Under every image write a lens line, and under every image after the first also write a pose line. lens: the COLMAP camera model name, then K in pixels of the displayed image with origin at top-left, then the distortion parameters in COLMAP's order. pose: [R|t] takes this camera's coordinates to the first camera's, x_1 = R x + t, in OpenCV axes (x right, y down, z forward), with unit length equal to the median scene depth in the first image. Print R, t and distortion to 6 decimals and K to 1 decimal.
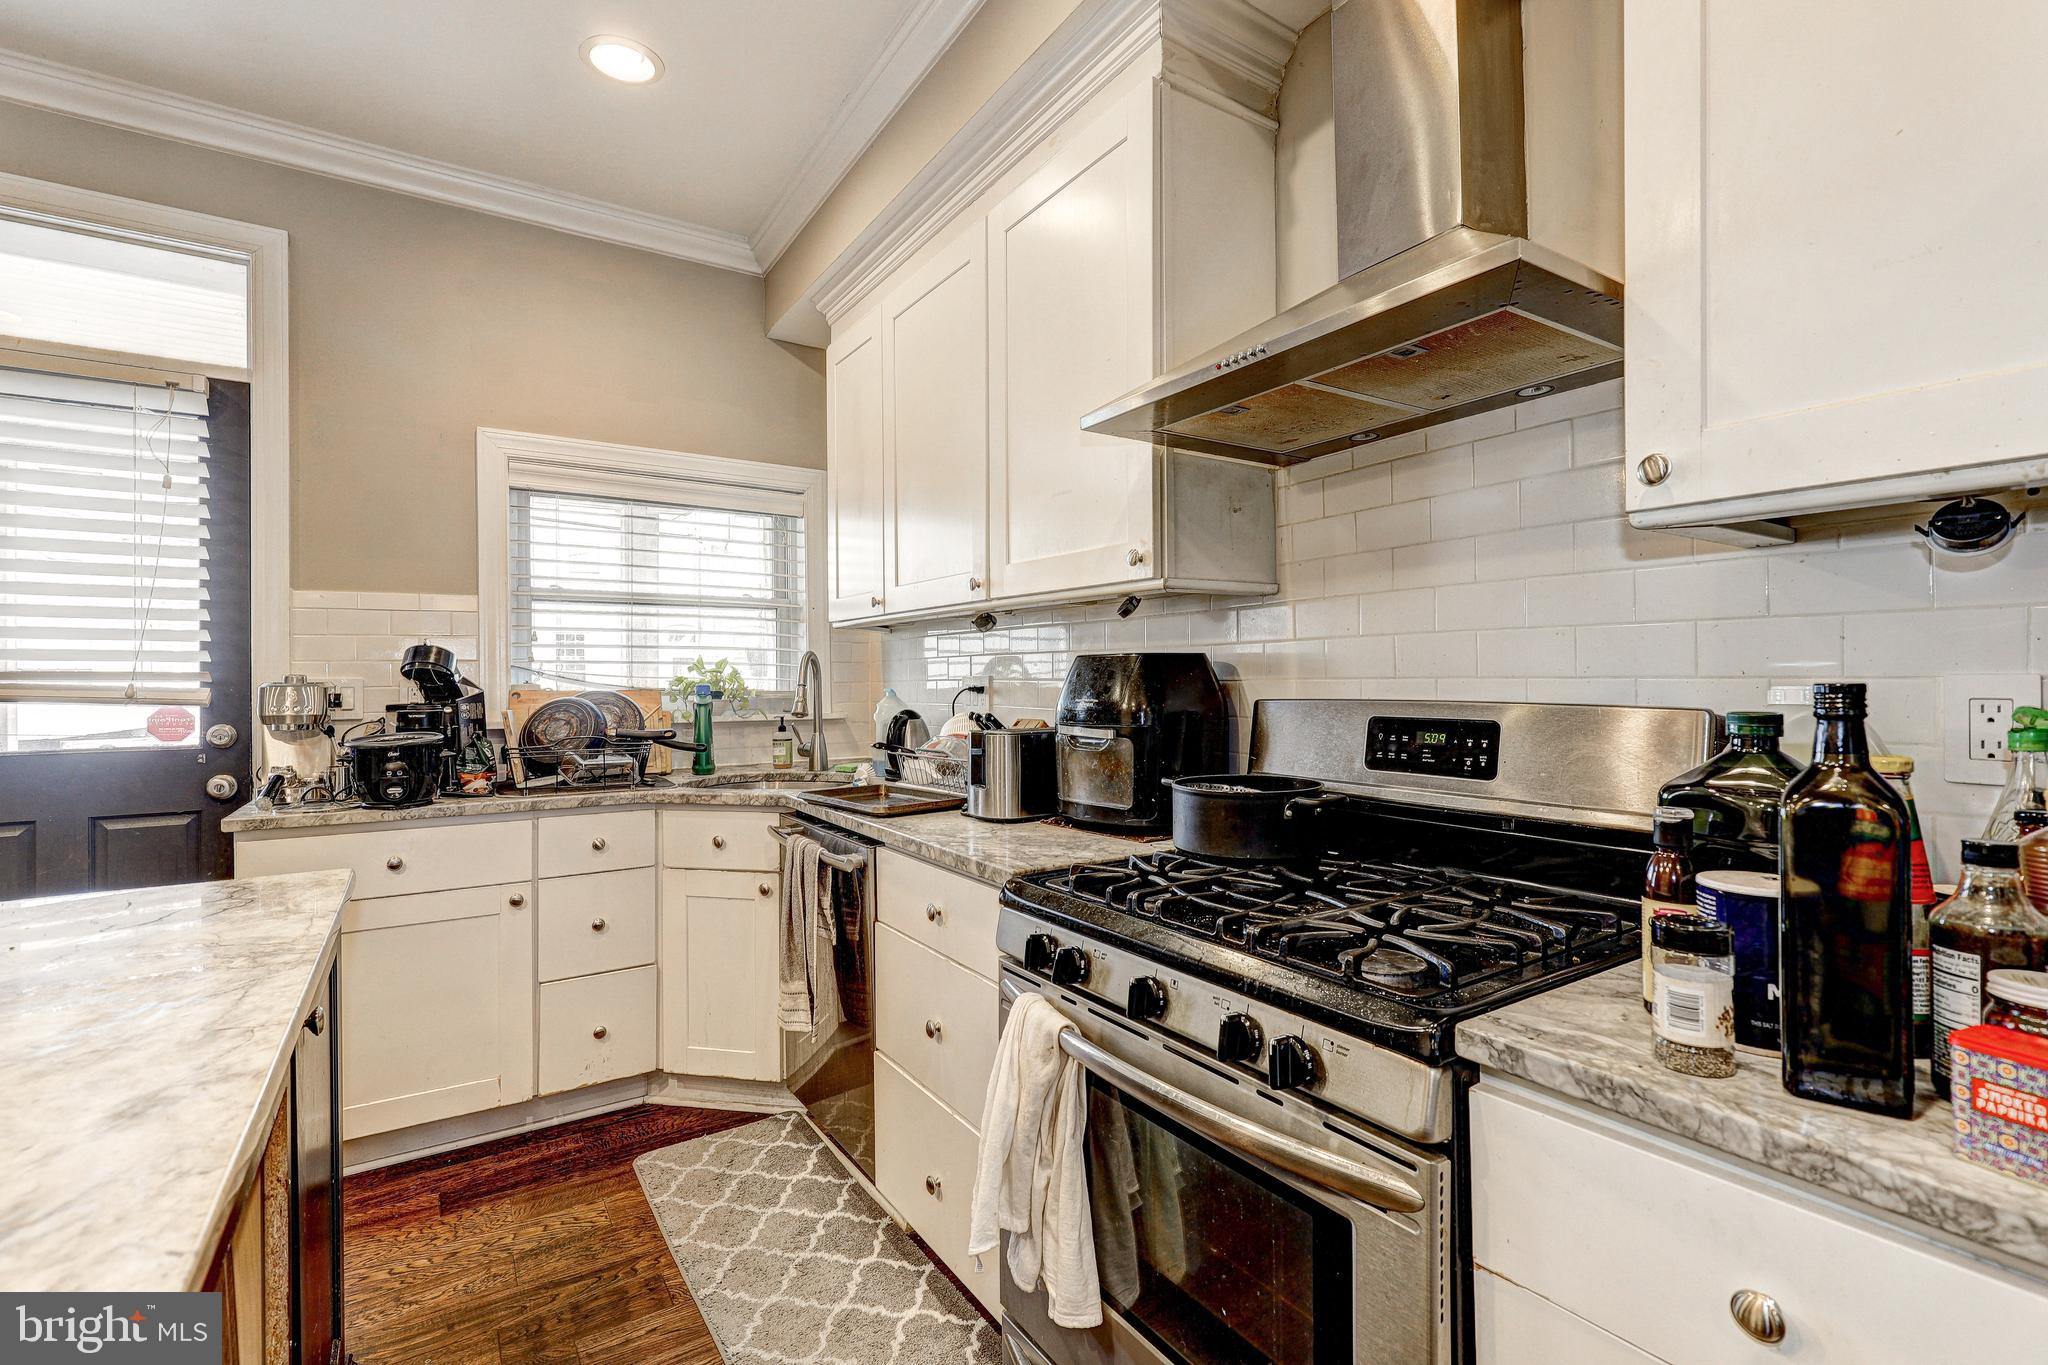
lens RADIAL K [[917.2, 0, 1027.5], [0, 917.2, 678.1], [0, 0, 1]] dist [-0.002560, -0.000267]
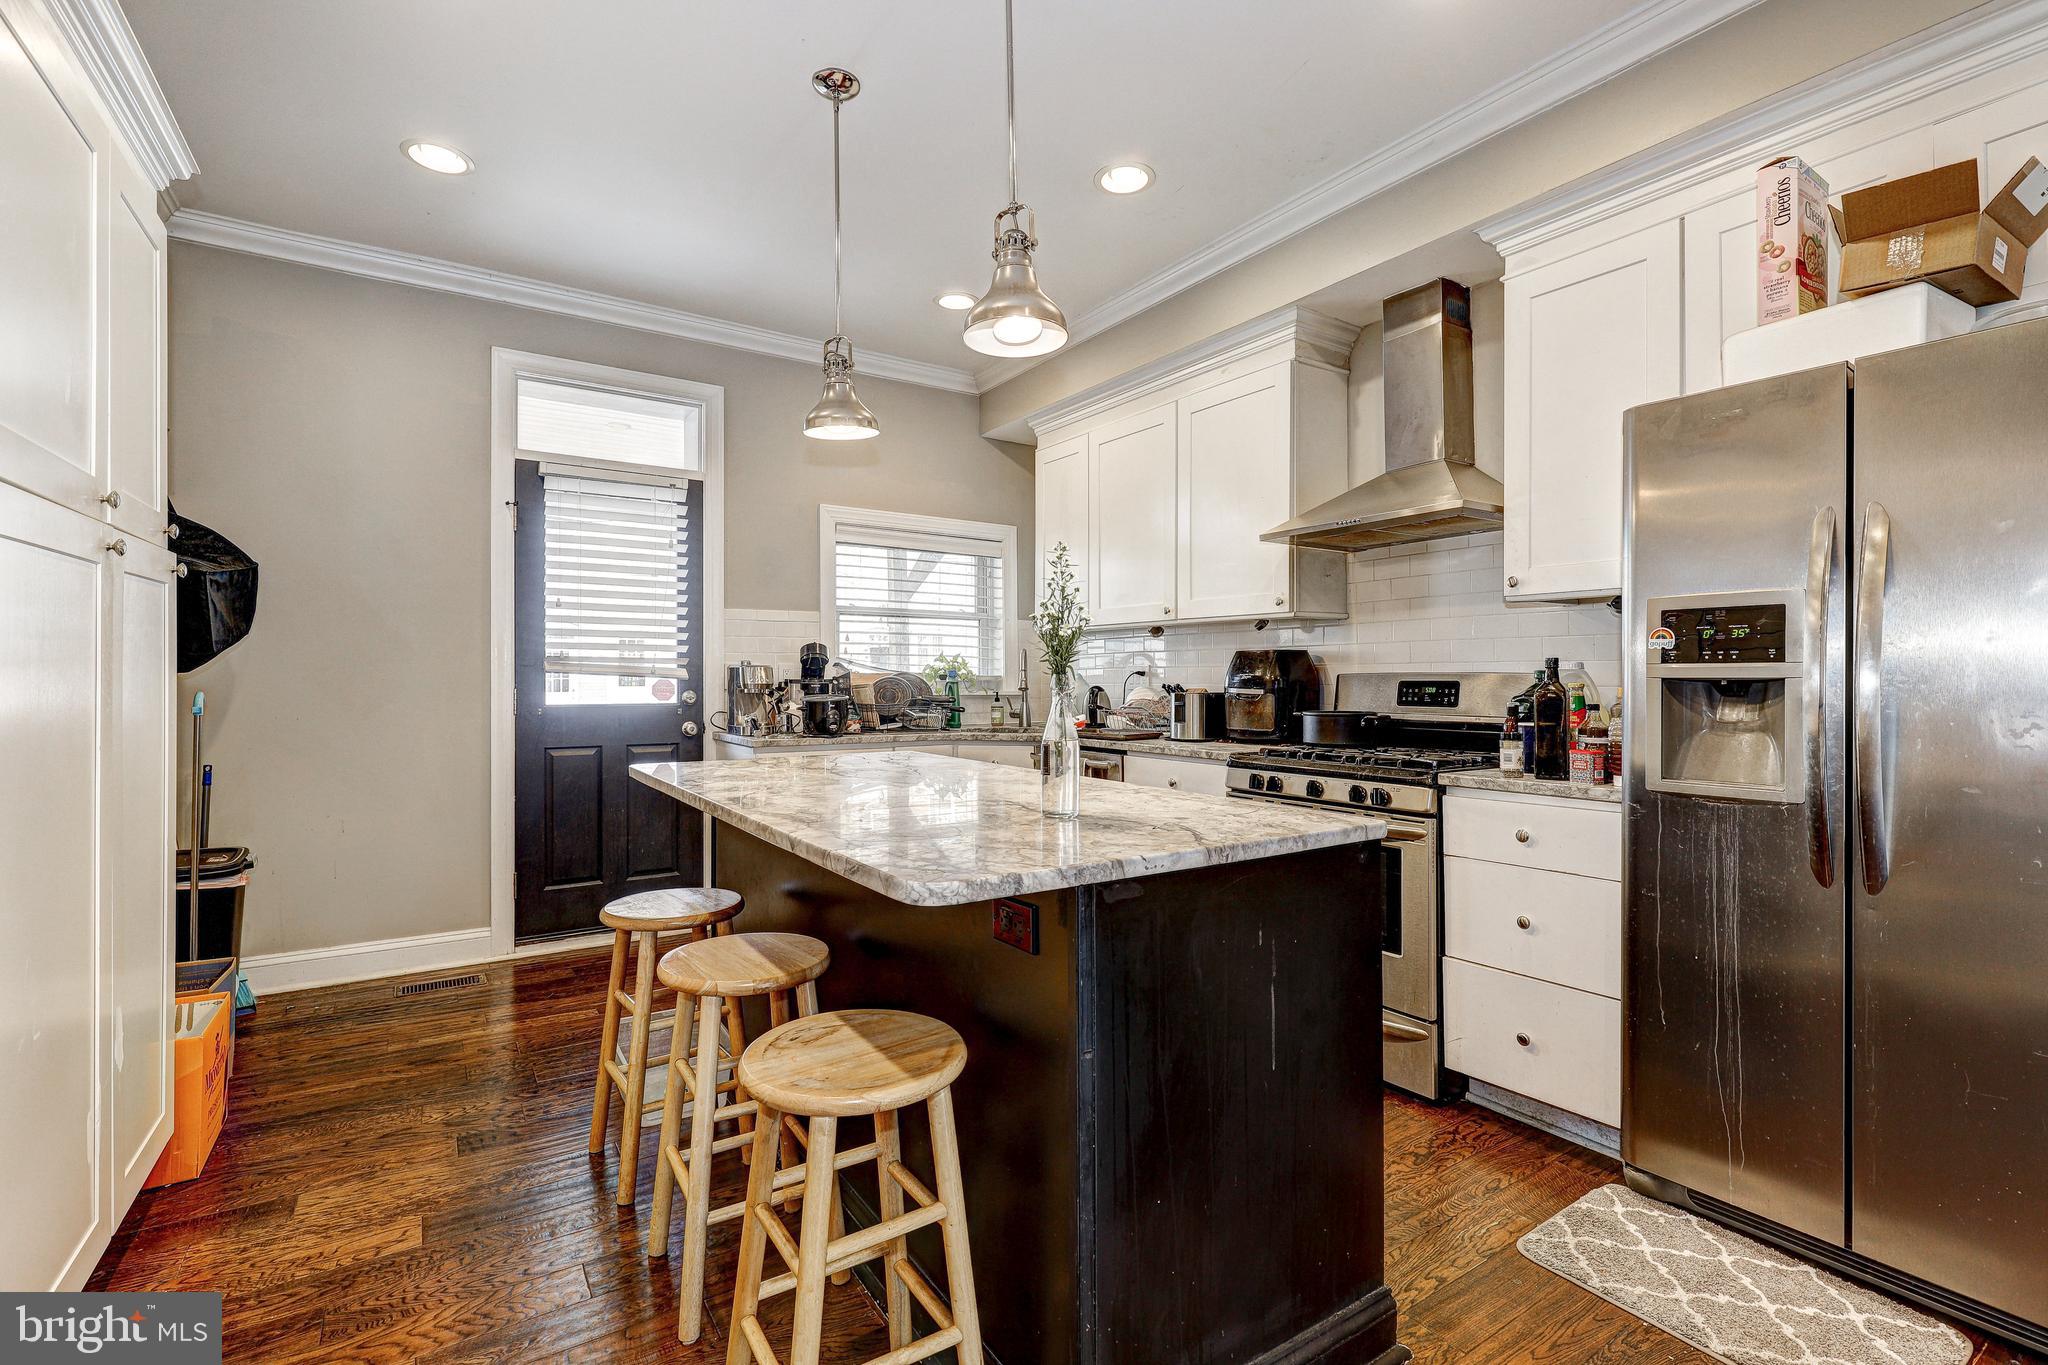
lens RADIAL K [[917.2, 0, 1021.4], [0, 917.2, 680.3], [0, 0, 1]] dist [-0.002560, -0.000267]
pose [[0.999974, 0.006558, 0.003093, -0.403497], [-0.006562, 0.999978, 0.001220, 0.036185], [-0.003085, -0.001240, 0.999994, -0.887023]]
